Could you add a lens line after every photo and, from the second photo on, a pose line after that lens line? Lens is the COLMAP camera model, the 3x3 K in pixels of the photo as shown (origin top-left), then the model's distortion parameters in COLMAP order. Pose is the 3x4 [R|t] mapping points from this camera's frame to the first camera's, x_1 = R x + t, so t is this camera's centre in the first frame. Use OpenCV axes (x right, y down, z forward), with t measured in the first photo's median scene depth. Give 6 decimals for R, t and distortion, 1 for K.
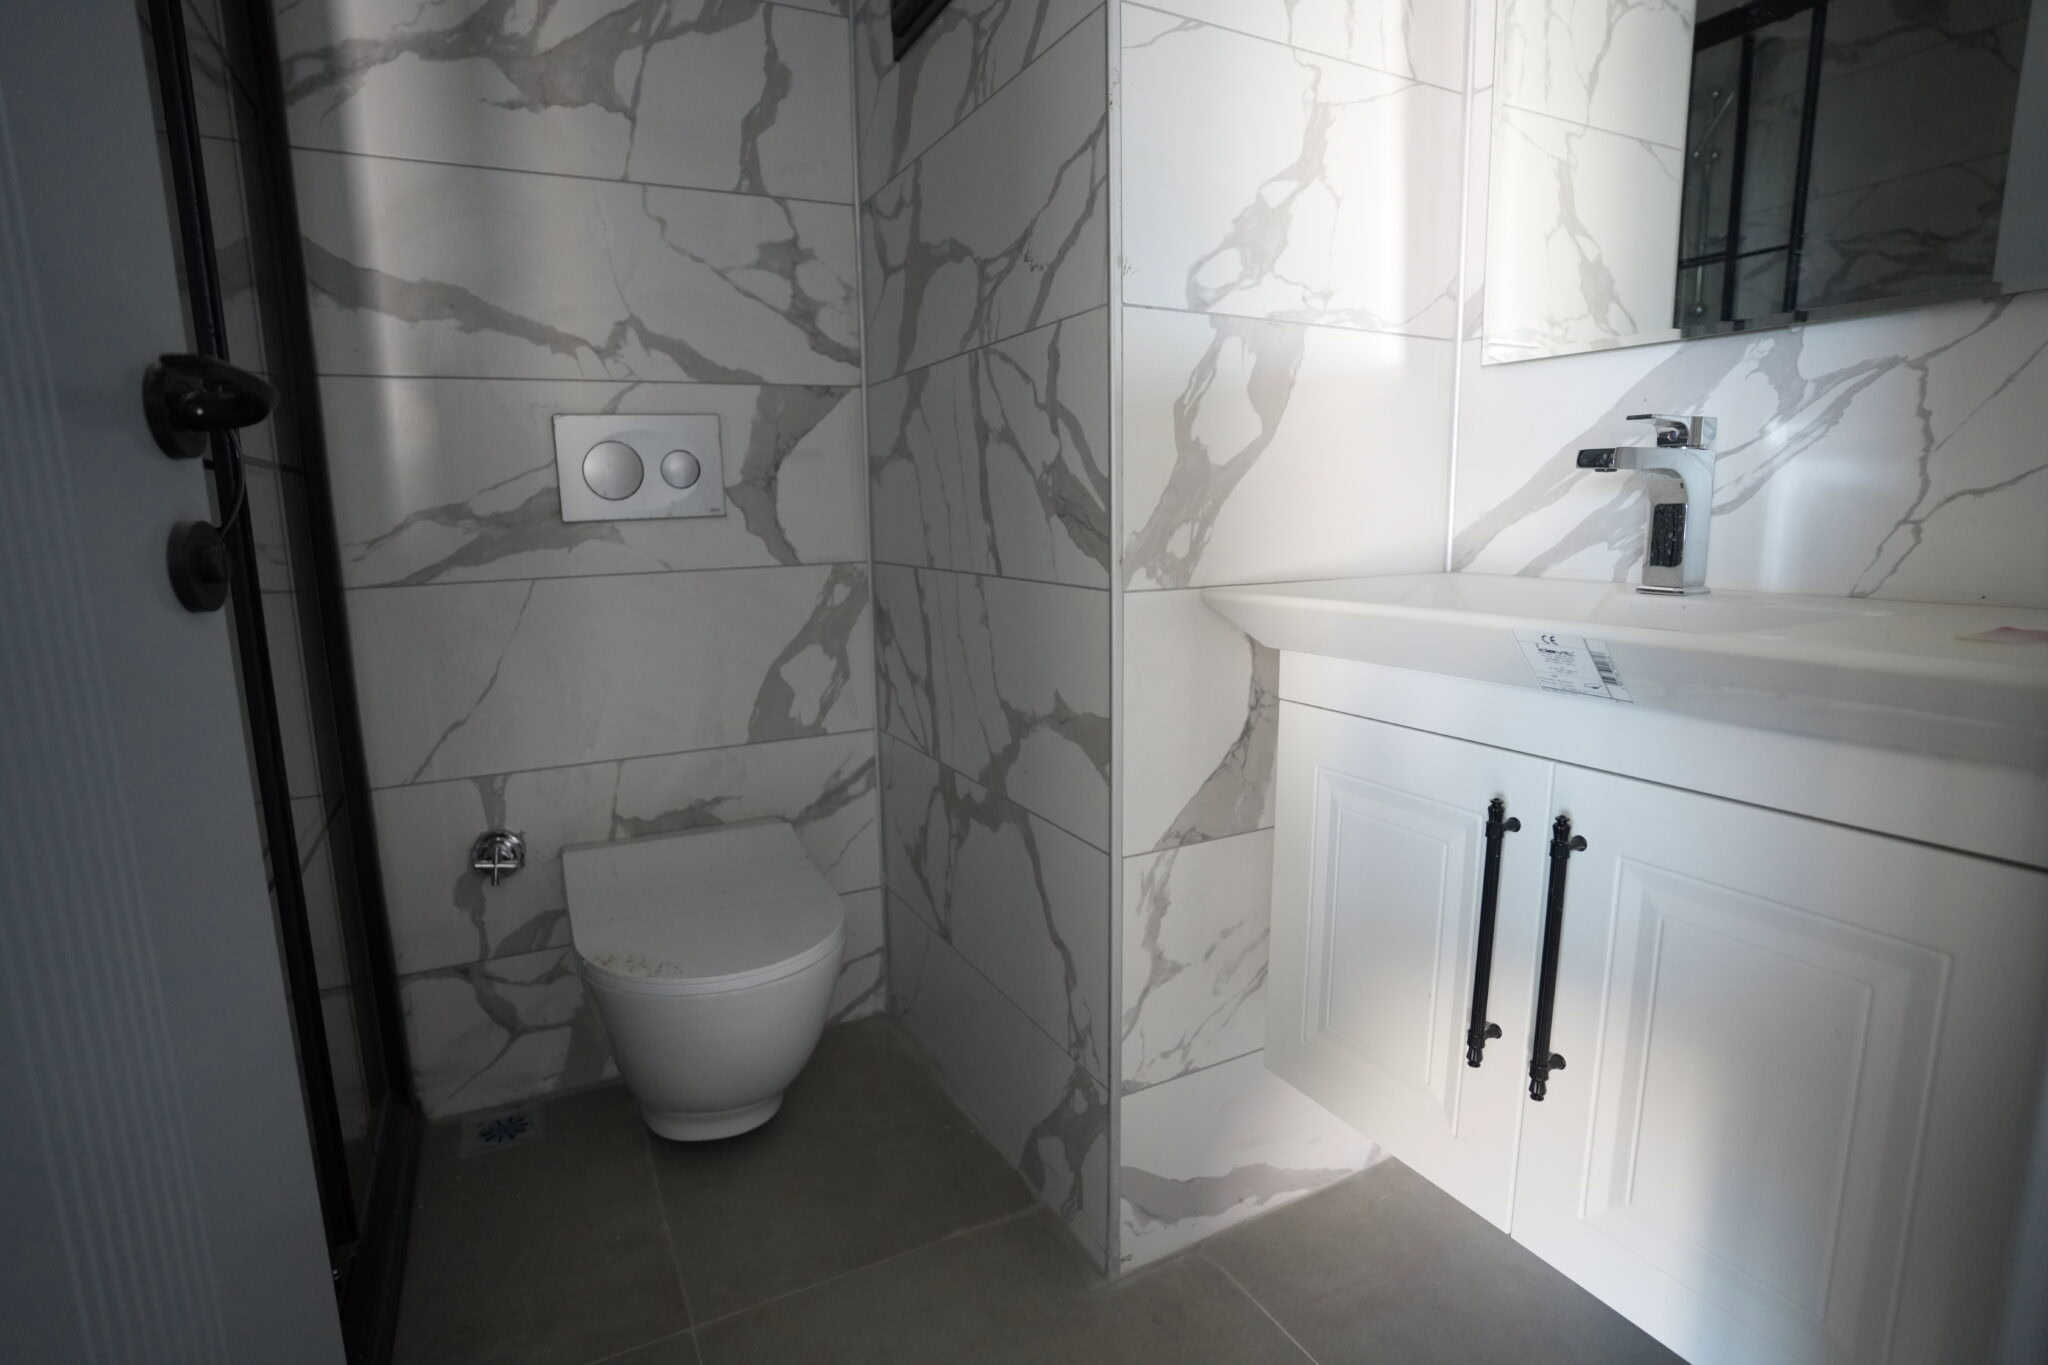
lens RADIAL K [[999.4, 0, 1022.9], [0, 999.4, 680.2], [0, 0, 1]] dist [-0.082202, 0.038318]
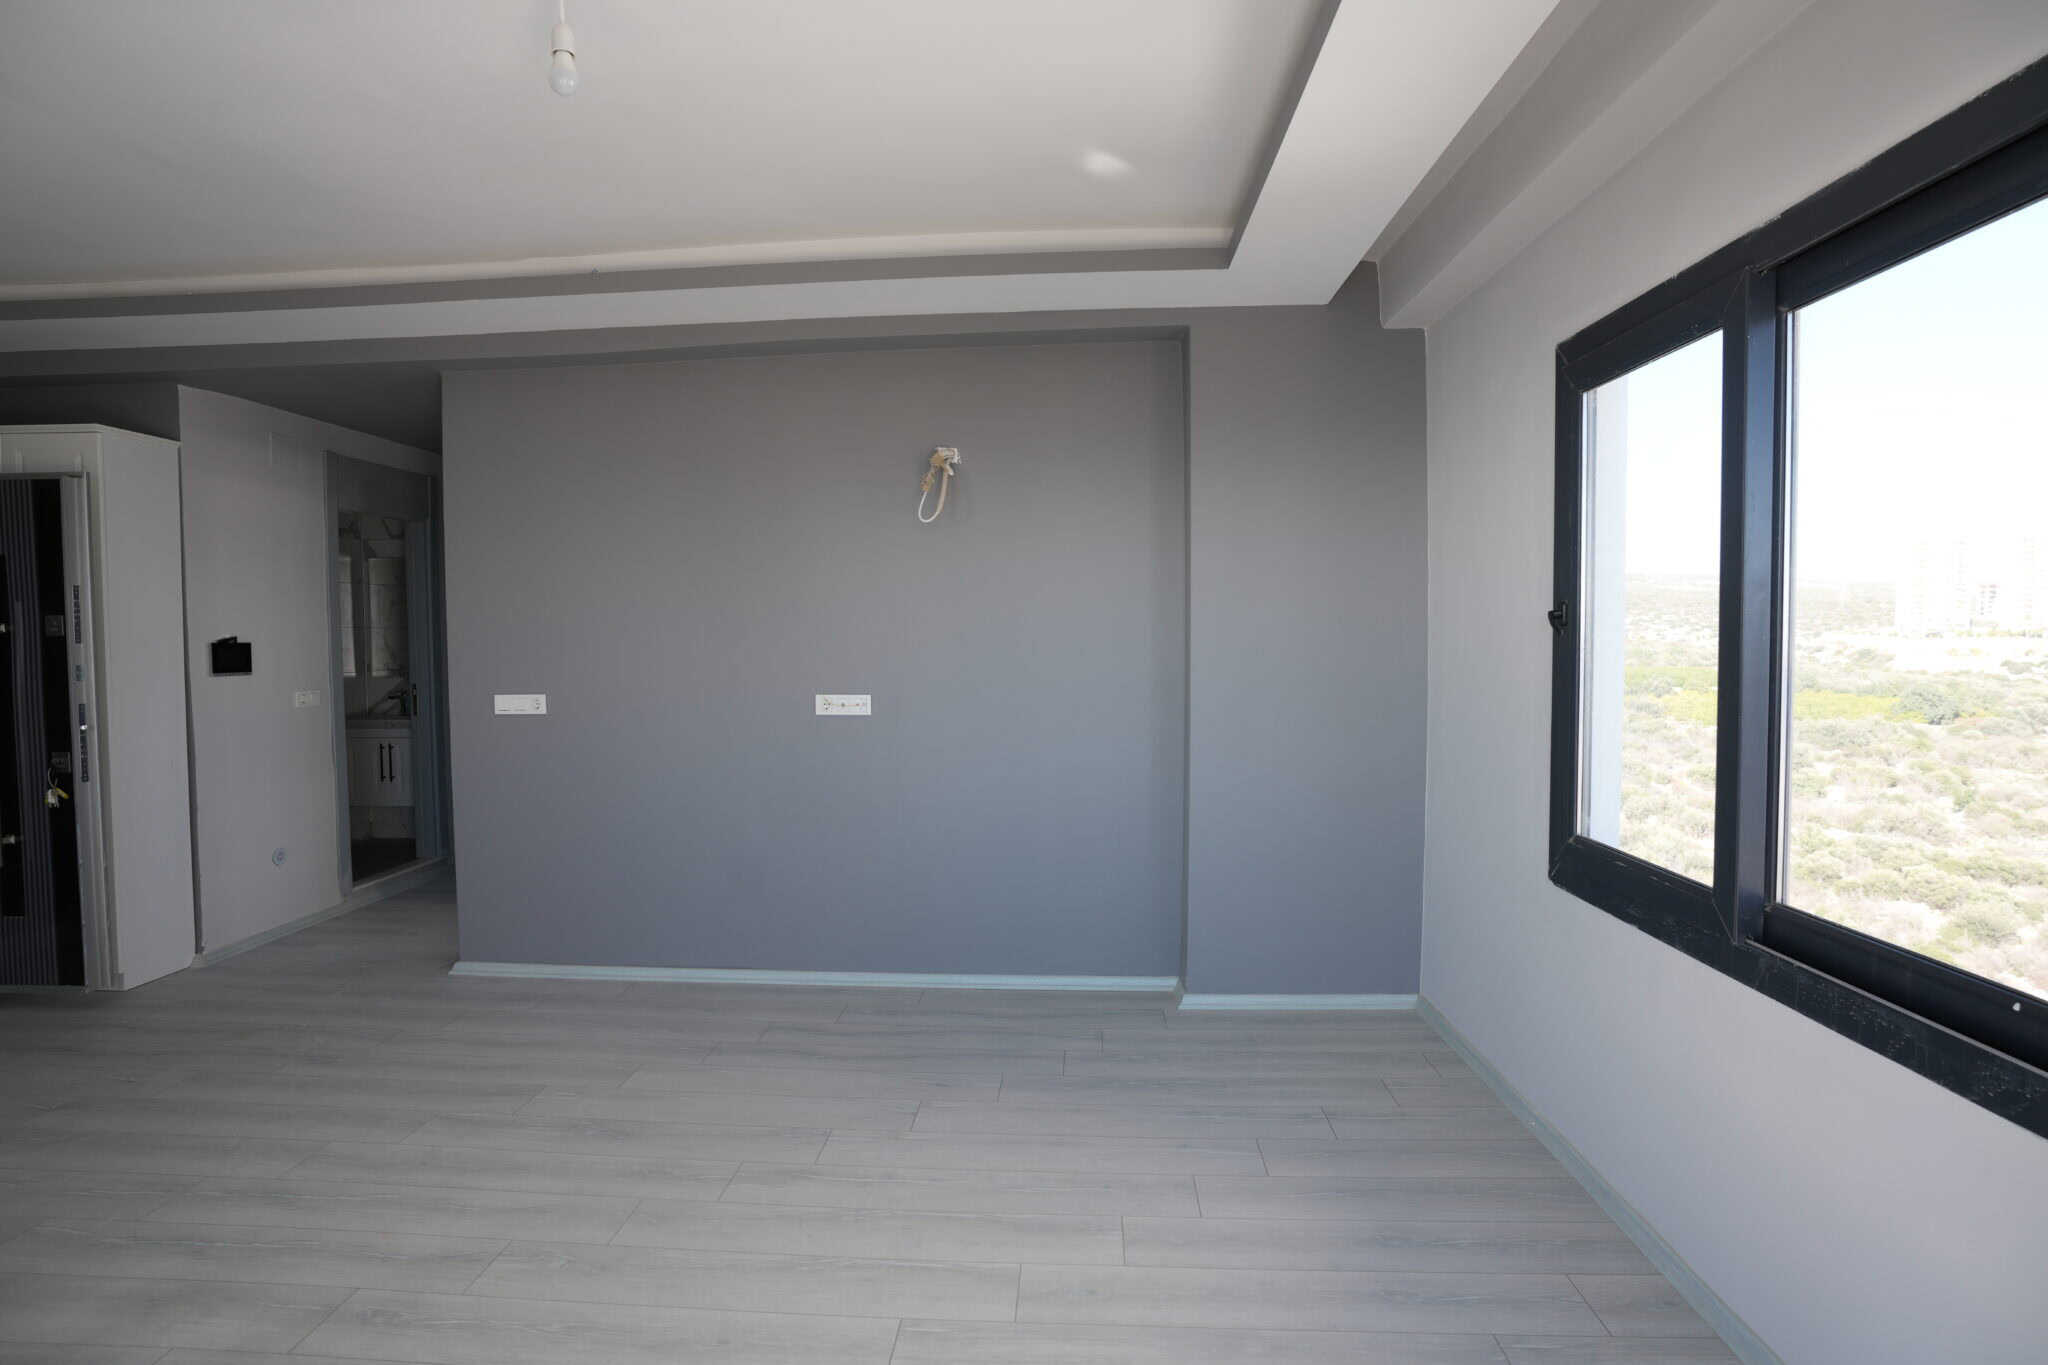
lens RADIAL K [[999.4, 0, 1022.9], [0, 999.4, 680.2], [0, 0, 1]] dist [-0.082202, 0.038318]
pose [[0.516202, -0.023514, 0.856144, -3.065231], [0.148991, 0.986847, -0.062729, 0.774313], [-0.843408, 0.159939, 0.512916, -6.476919]]
